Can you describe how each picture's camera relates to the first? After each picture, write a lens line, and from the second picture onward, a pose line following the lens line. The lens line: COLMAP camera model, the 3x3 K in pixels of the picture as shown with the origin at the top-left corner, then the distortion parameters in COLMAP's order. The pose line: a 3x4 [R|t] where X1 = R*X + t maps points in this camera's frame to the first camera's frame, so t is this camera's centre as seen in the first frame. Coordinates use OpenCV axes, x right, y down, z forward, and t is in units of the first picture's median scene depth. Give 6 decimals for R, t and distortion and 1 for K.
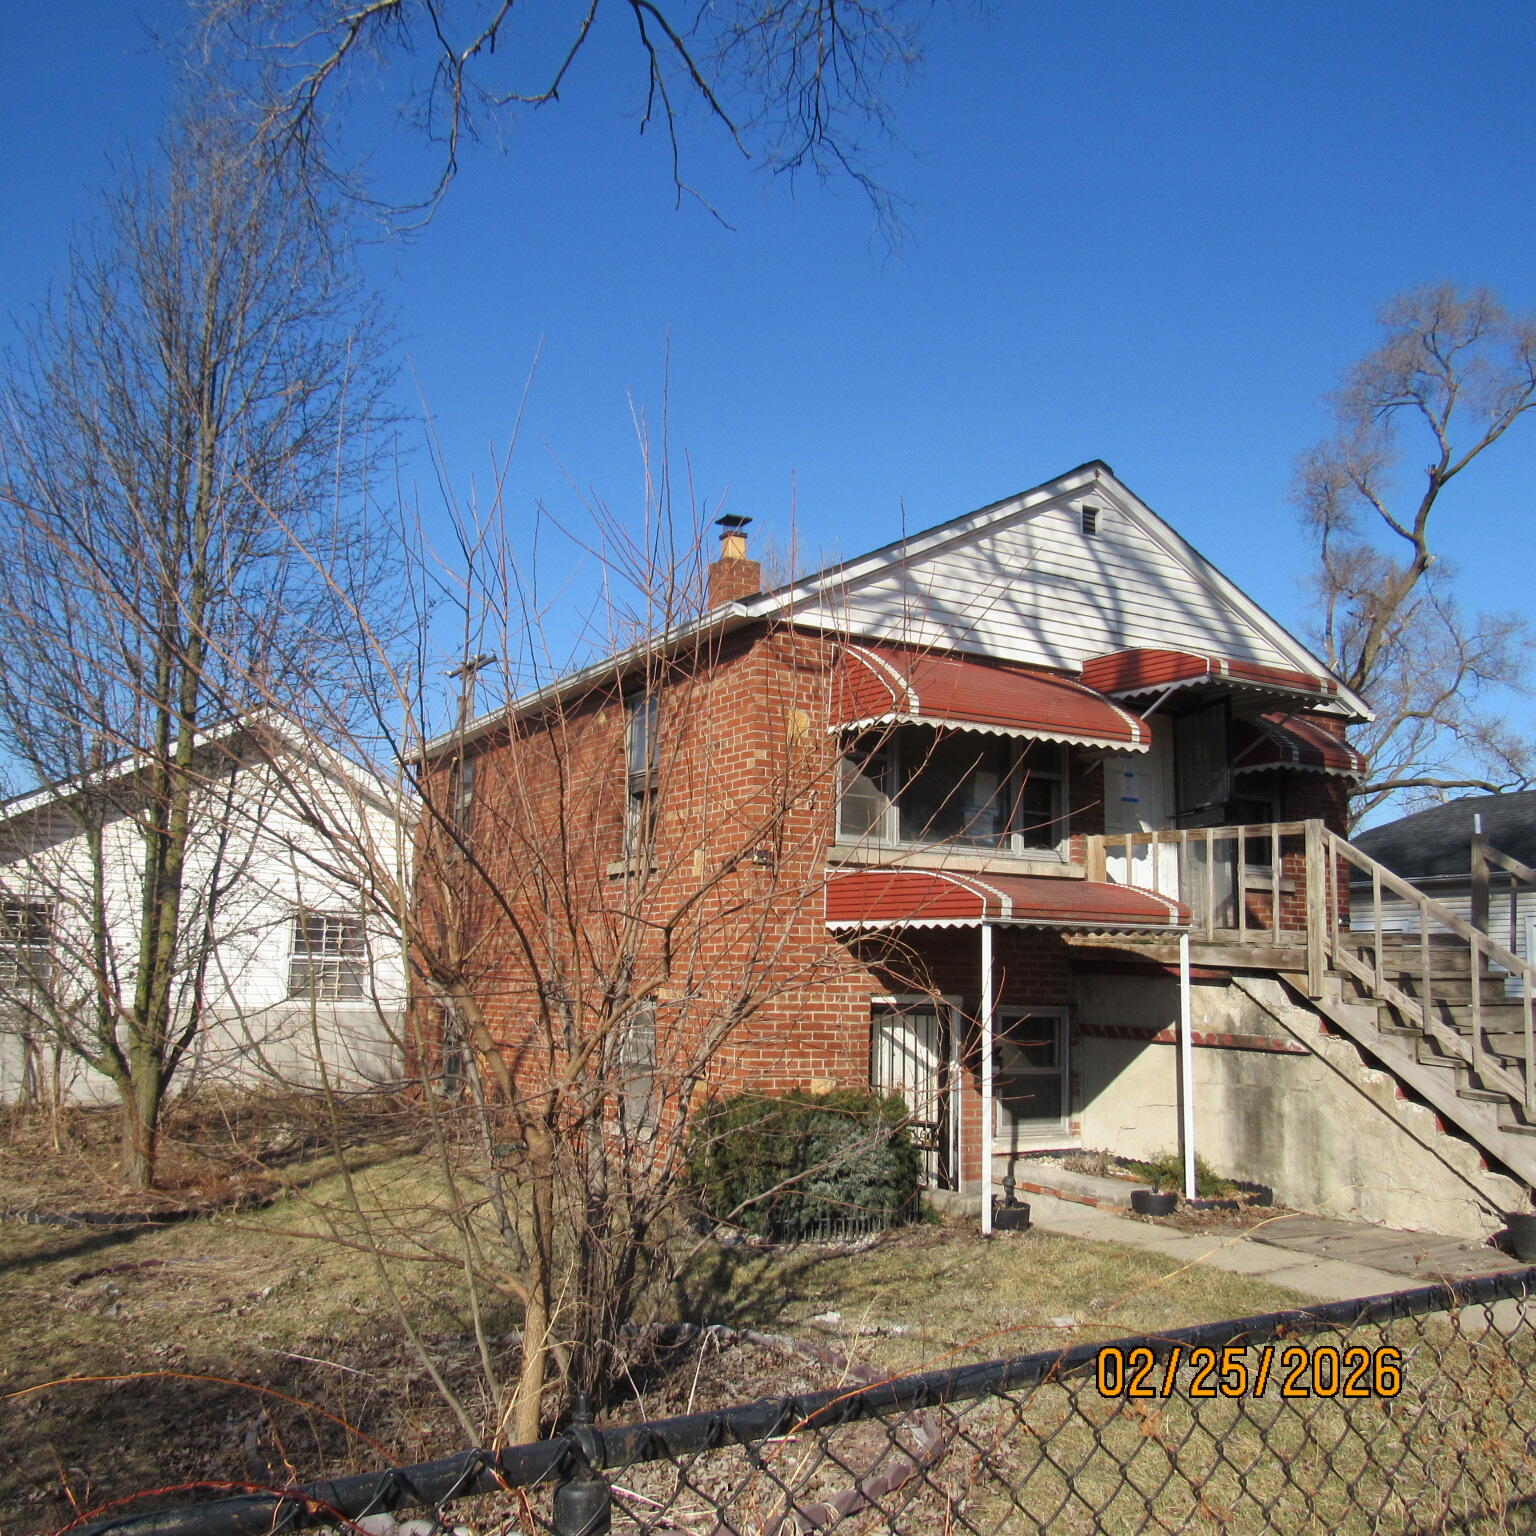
lens RADIAL K [[1373.0, 0, 768.0], [0, 1373.0, 768.0], [0, 0, 1]] dist [0.067584, 0.000485]
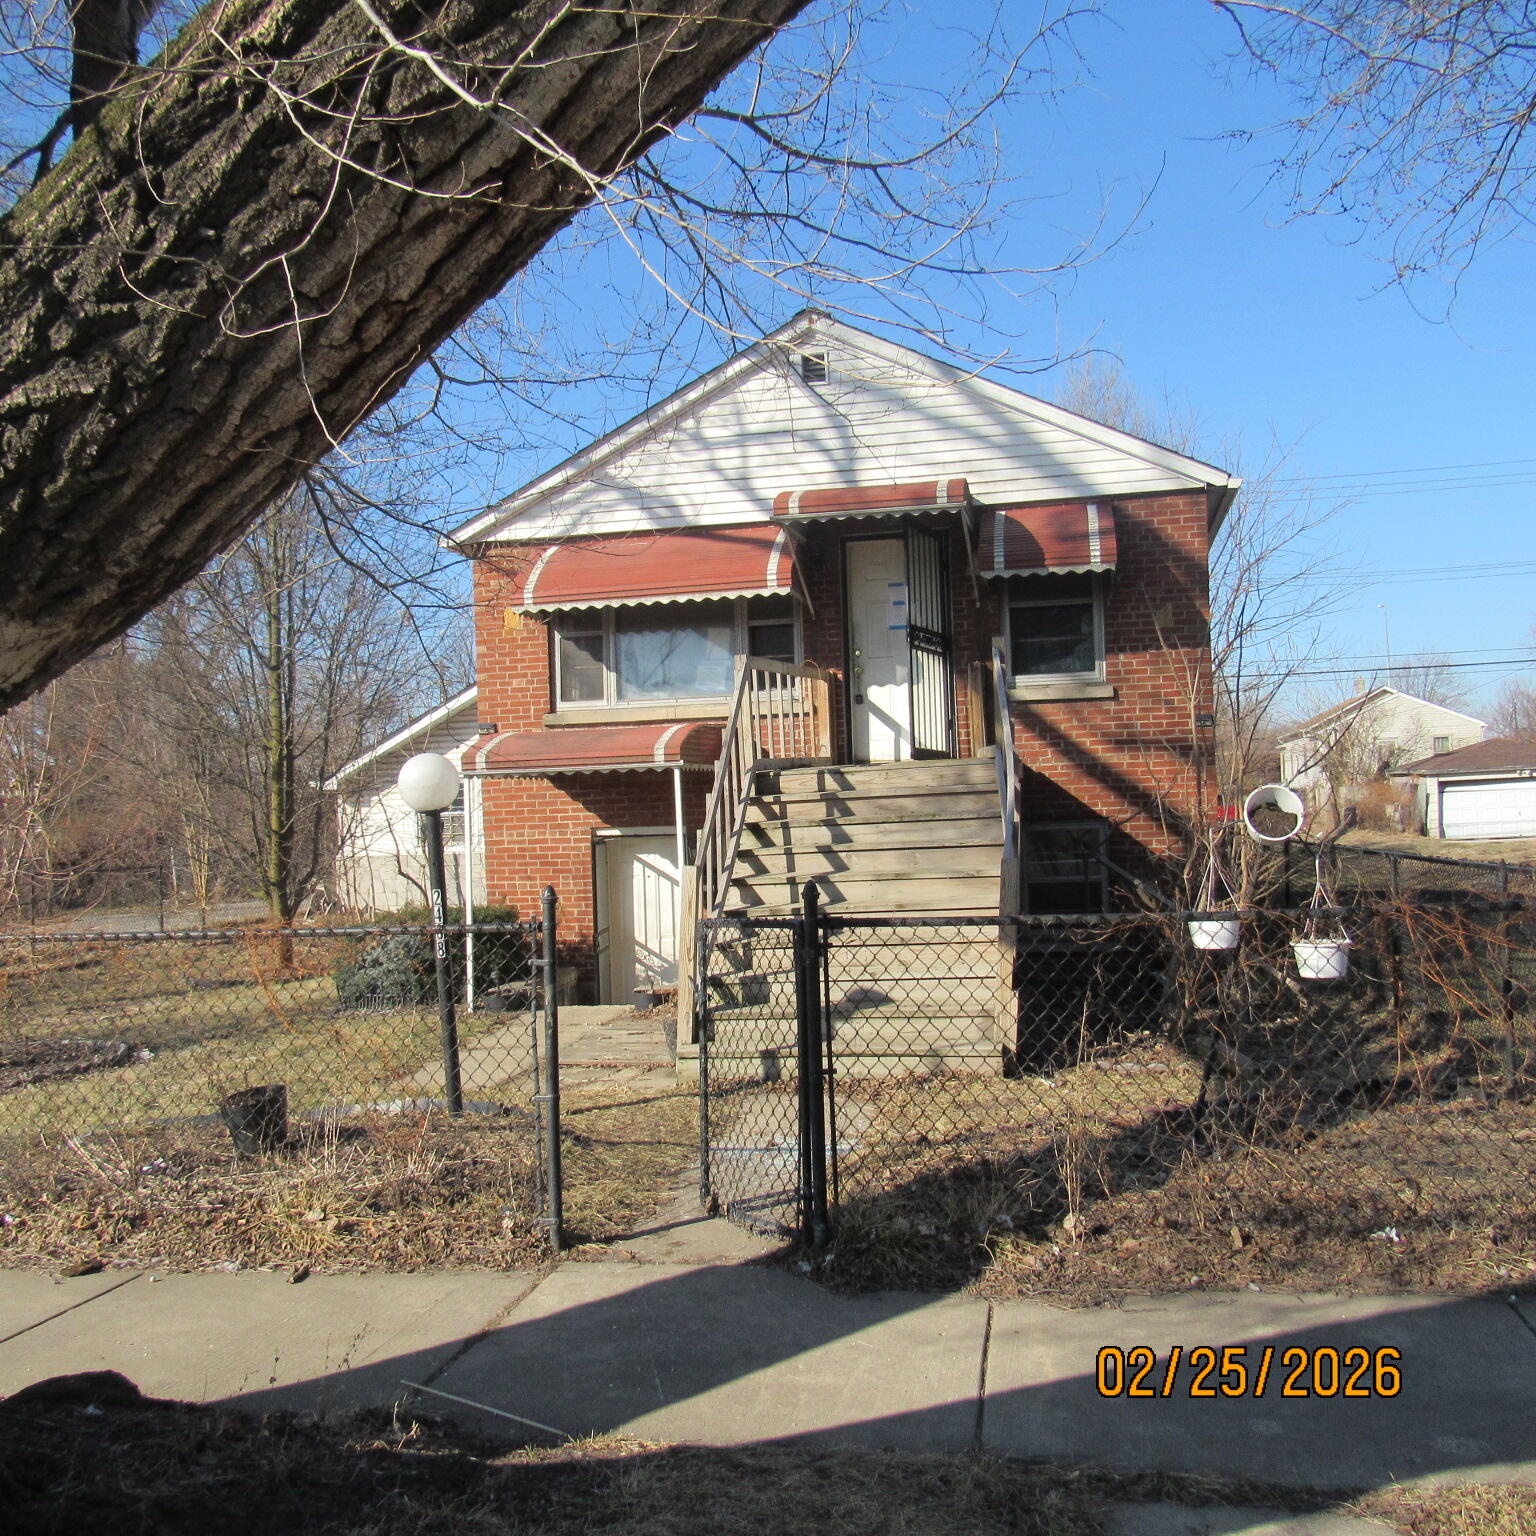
lens RADIAL K [[1379.7, 0, 768.0], [0, 1379.7, 768.0], [0, 0, 1]] dist [0.002710, 0.000143]
pose [[0.761902, -0.068496, -0.644061, 0.912451], [0.147134, 0.986699, 0.069119, 0.044399], [0.630759, -0.147426, 0.761845, 0.150657]]
